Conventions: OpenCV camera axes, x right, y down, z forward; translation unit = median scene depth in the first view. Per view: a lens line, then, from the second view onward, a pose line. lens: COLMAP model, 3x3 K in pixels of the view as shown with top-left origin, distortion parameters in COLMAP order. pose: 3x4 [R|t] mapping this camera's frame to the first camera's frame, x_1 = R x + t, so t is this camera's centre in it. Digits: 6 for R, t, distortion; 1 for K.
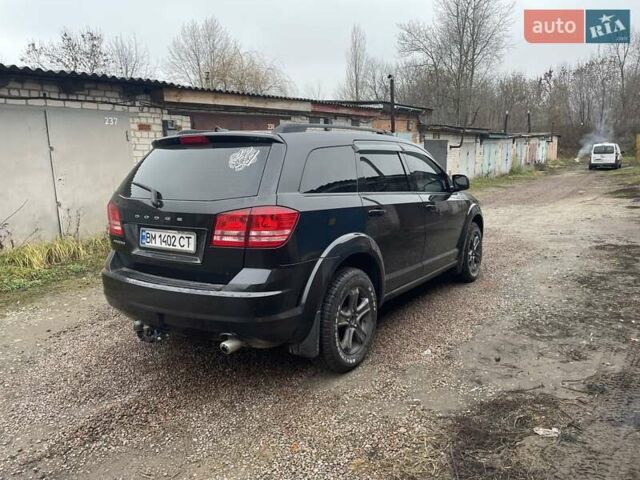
lens RADIAL K [[481.3, 0, 317.8], [0, 481.3, 239.2], [0, 0, 1]] dist [0.084655, -0.107792]
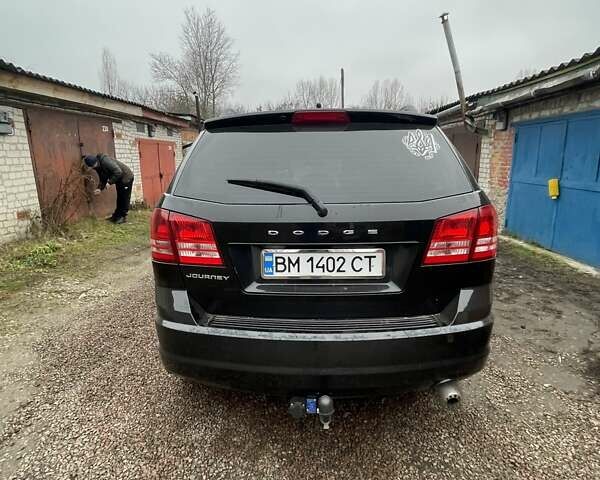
lens RADIAL K [[368.4, 0, 300.0], [0, 368.4, 240.0], [0, 0, 1]] dist [0.002459, -0.000291]
pose [[0.844961, -0.097330, 0.525898, -0.274664], [0.082783, 0.995252, 0.051189, -0.027490], [-0.528383, 0.000283, 0.849006, 0.265983]]
